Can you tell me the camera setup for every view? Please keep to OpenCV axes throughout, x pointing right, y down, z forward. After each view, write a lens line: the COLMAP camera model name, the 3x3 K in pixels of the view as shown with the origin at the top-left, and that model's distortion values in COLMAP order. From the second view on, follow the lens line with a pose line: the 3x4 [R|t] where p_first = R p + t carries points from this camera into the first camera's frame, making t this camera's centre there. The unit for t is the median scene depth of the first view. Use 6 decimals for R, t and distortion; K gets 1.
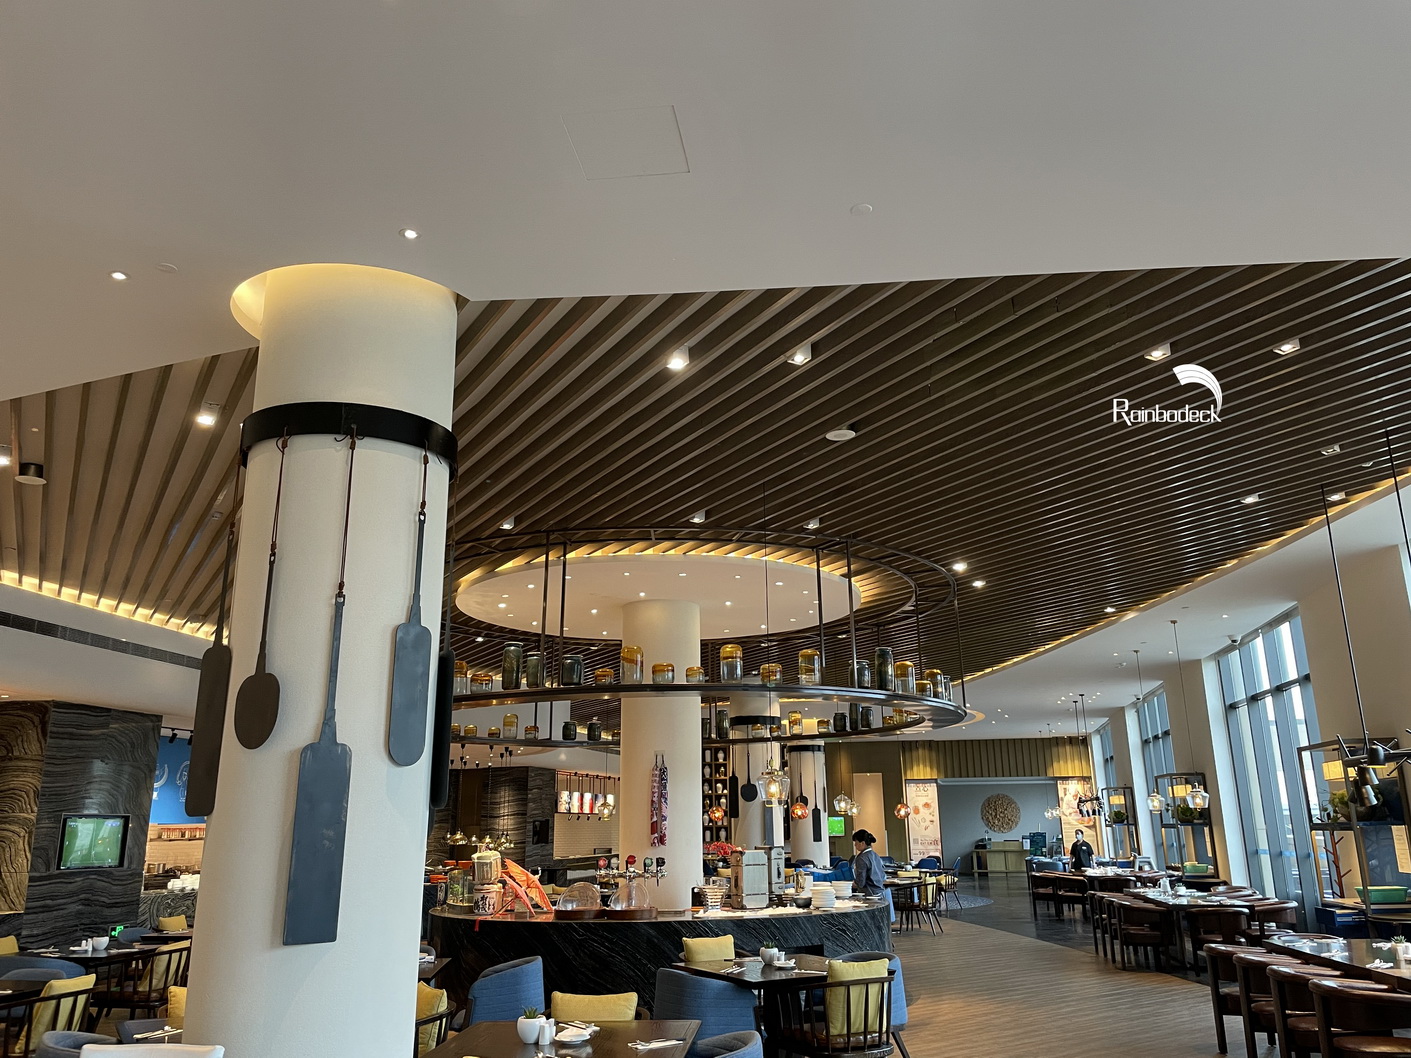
lens RADIAL K [[1070.3, 0, 714.0], [0, 1070.3, 521.0], [0, 0, 1]] dist [0.069310, -0.086294]
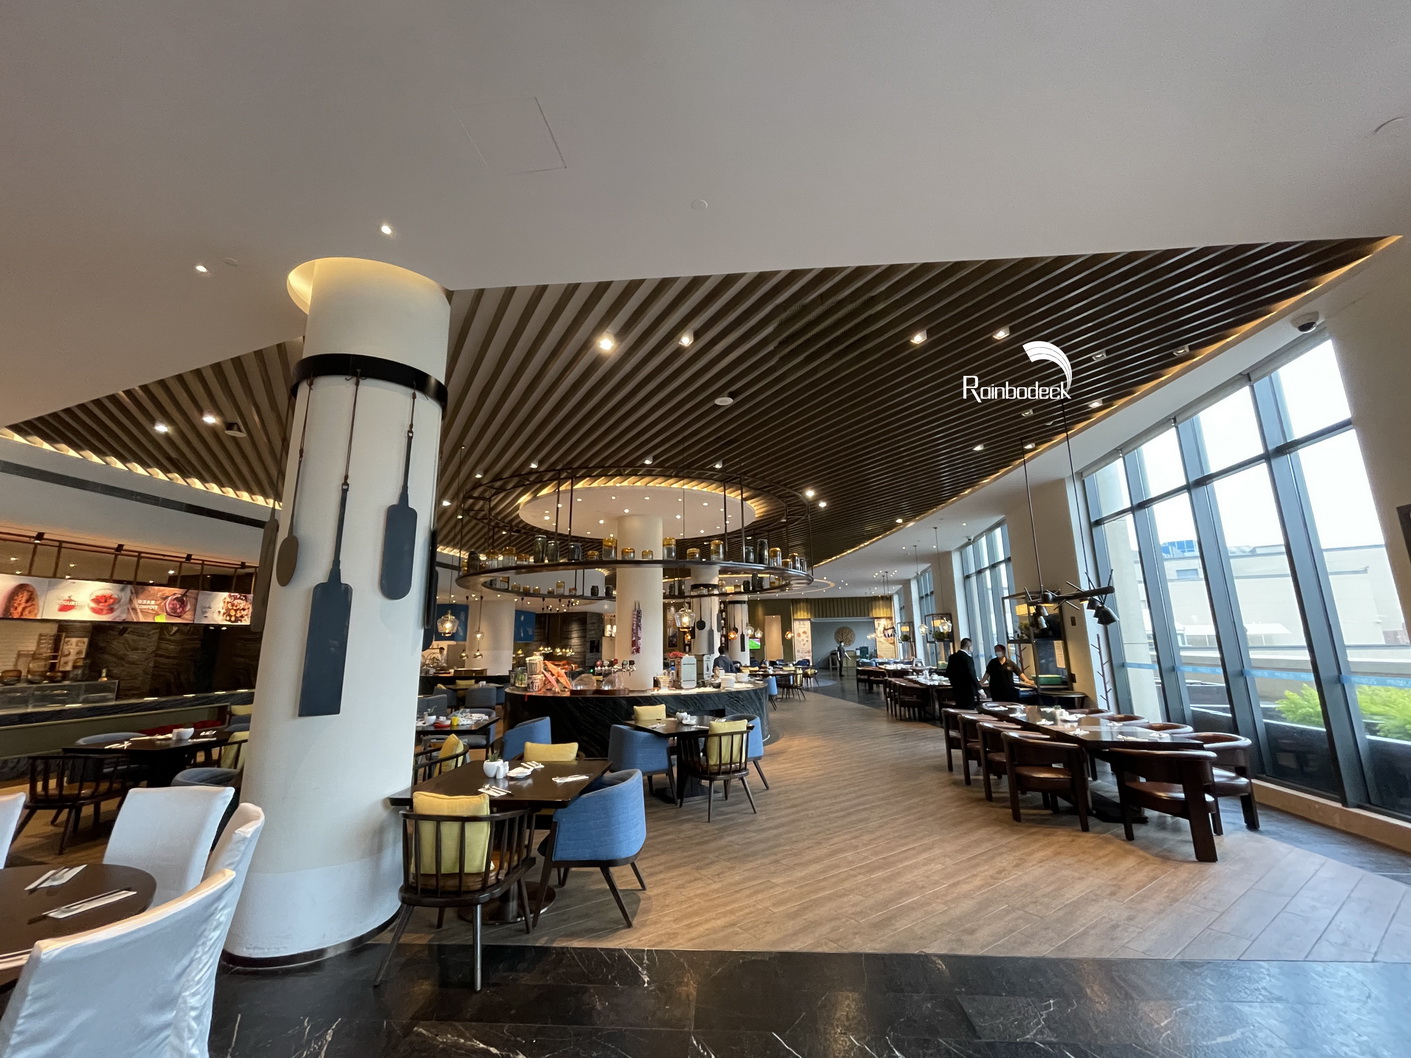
lens RADIAL K [[567.7, 0, 699.6], [0, 567.7, 526.2], [0, 0, 1]] dist [0.000864, -0.000022]
pose [[0.999989, -0.000875, -0.004514, 0.056364], [0.001194, 0.997466, 0.071139, 0.029596], [0.004440, -0.071143, 0.997456, 0.095194]]
